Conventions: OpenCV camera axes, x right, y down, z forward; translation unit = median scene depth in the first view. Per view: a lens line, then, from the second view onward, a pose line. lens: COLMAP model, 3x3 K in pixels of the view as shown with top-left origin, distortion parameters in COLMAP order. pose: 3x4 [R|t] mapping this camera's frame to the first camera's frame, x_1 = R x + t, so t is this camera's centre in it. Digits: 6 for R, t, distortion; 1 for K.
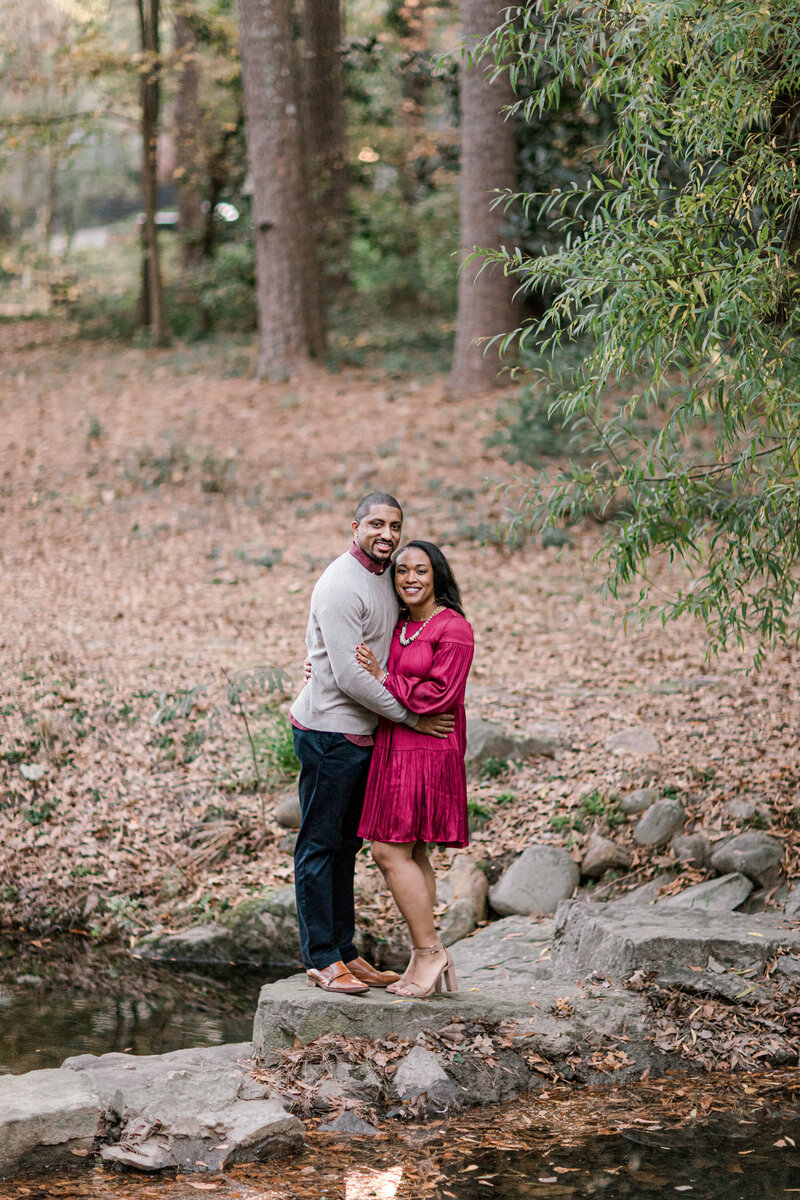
lens RADIAL K [[2949.4, 0, 419.7], [0, 2949.4, 579.6], [0, 0, 1]] dist [0.024649, 0.025429]
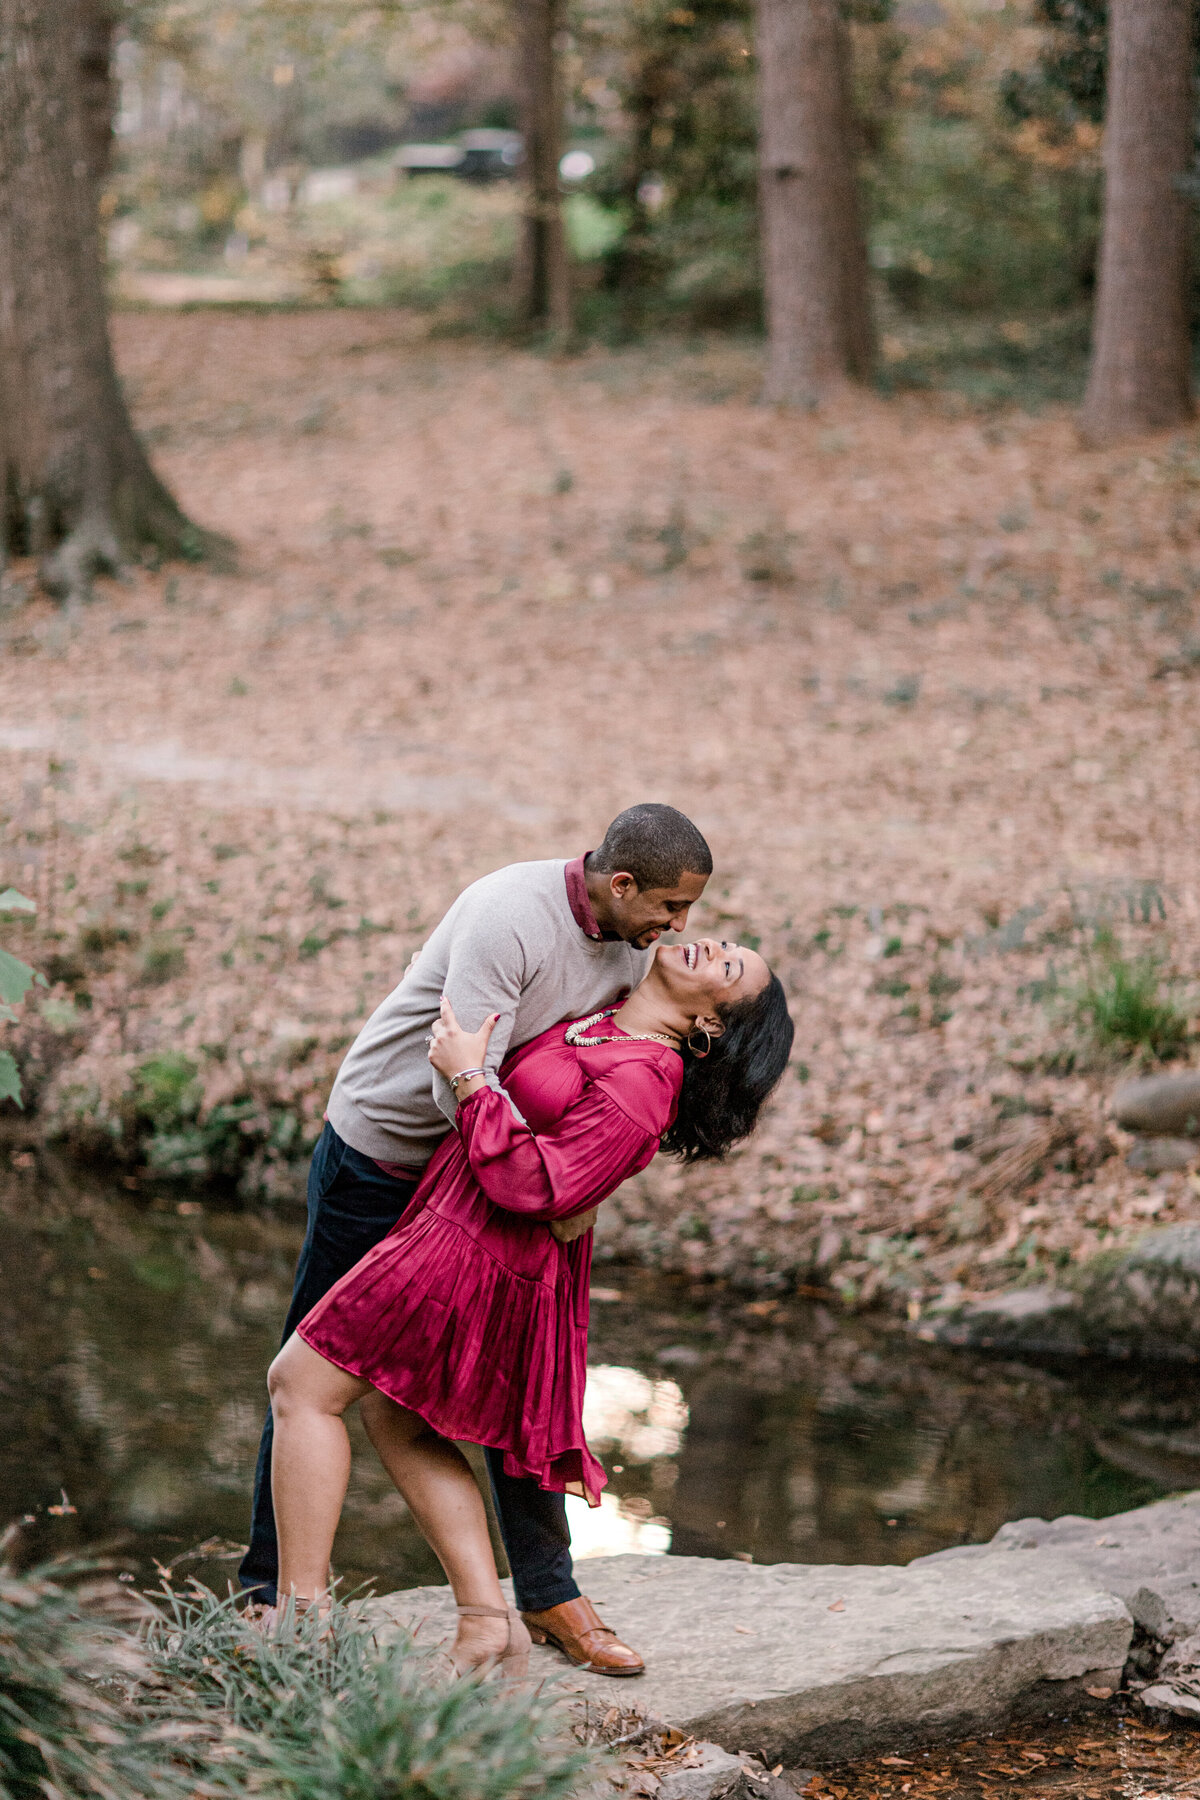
lens RADIAL K [[4359.6, 0, 620.3], [0, 4359.6, 855.9], [0, 0, 1]] dist [0.033511, -0.052330]
pose [[0.999448, 0.020380, -0.026222, -0.133766], [-0.019436, 0.999171, 0.035764, -0.006123], [0.026929, -0.035235, 0.999016, 0.071100]]
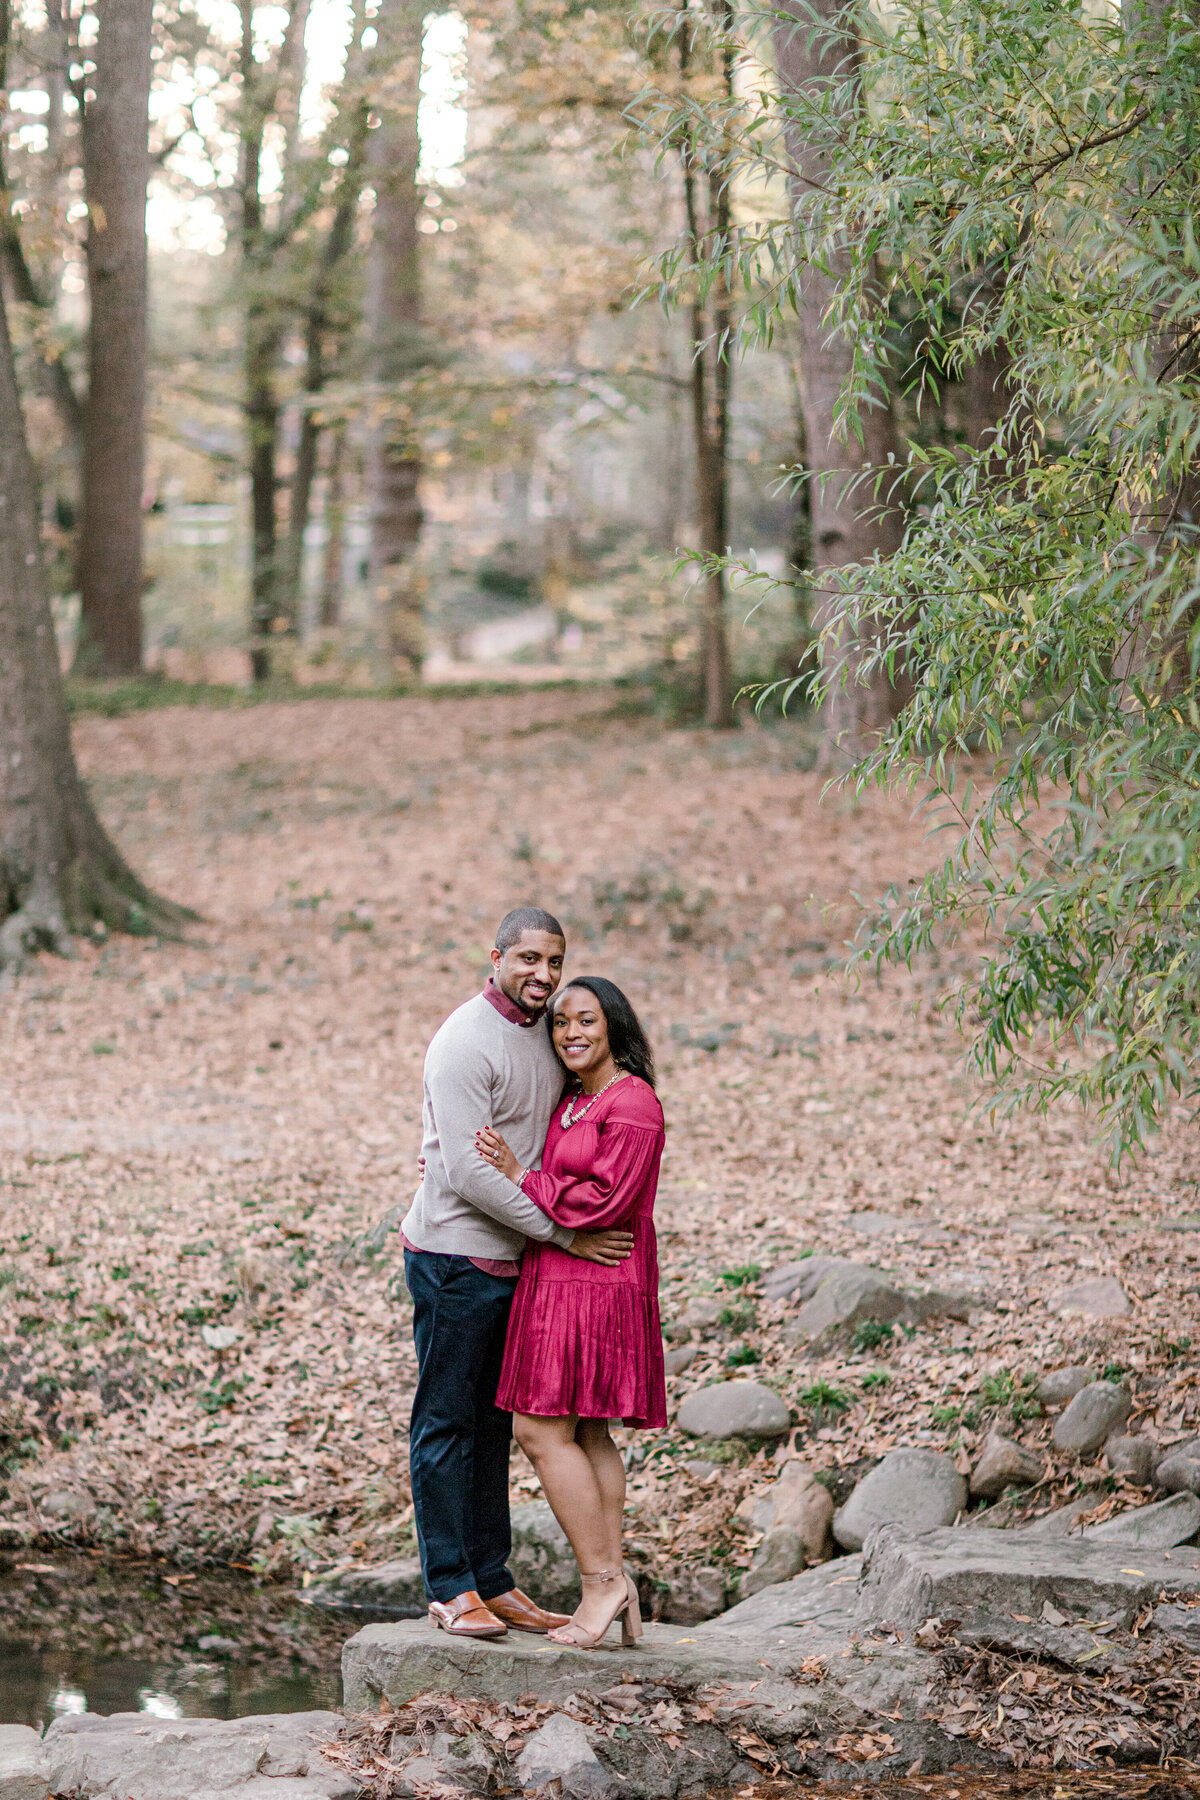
lens RADIAL K [[4698.6, 0, 542.6], [0, 4698.6, 1010.9], [0, 0, 1]] dist [0.020652, -0.020319]
pose [[0.985294, -0.000959, -0.170863, 0.137882], [-0.002655, 0.999778, -0.020925, 0.013545], [0.170845, 0.021071, 0.985073, -0.059630]]
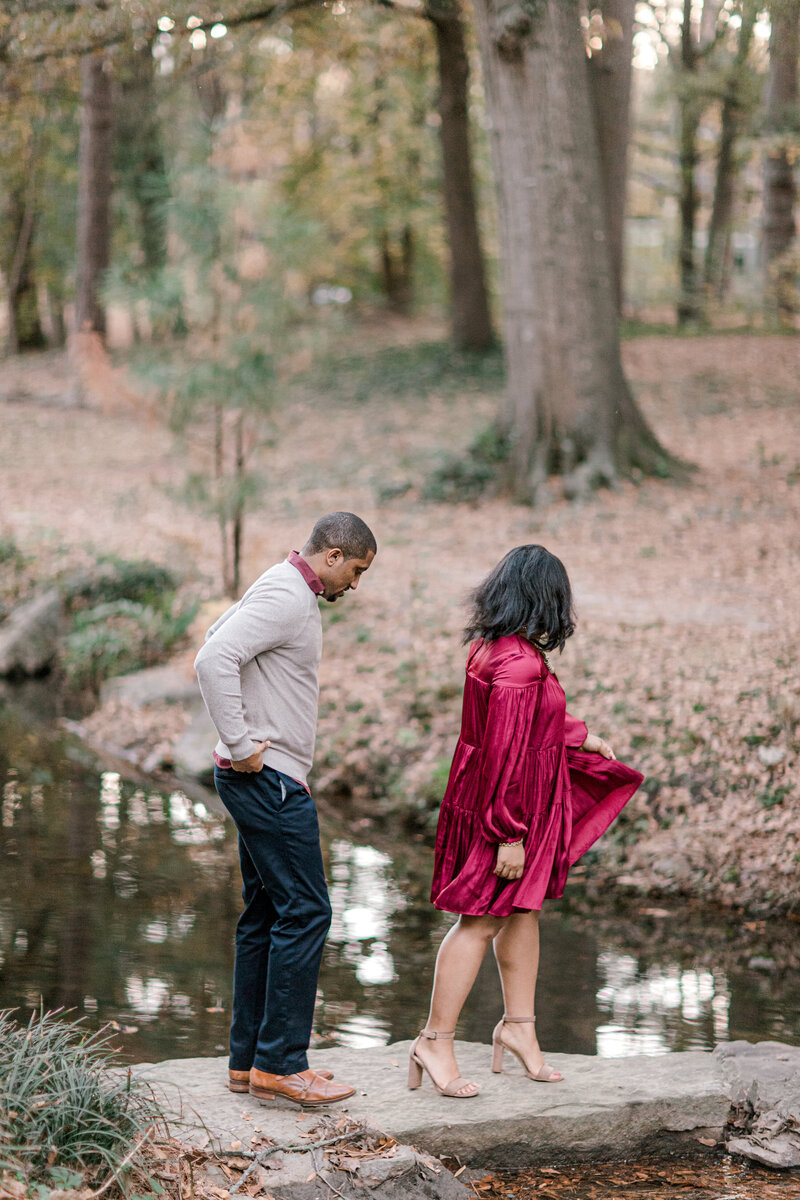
lens RADIAL K [[2778.8, 0, 400.0], [0, 2778.8, 600.0], [0, 0, 1]] dist [-0.008773, 0.434888]
pose [[0.948541, 0.032068, -0.315025, 0.047284], [-0.031042, 0.999484, 0.008275, 0.009781], [0.315128, 0.001930, 0.949047, 0.078308]]
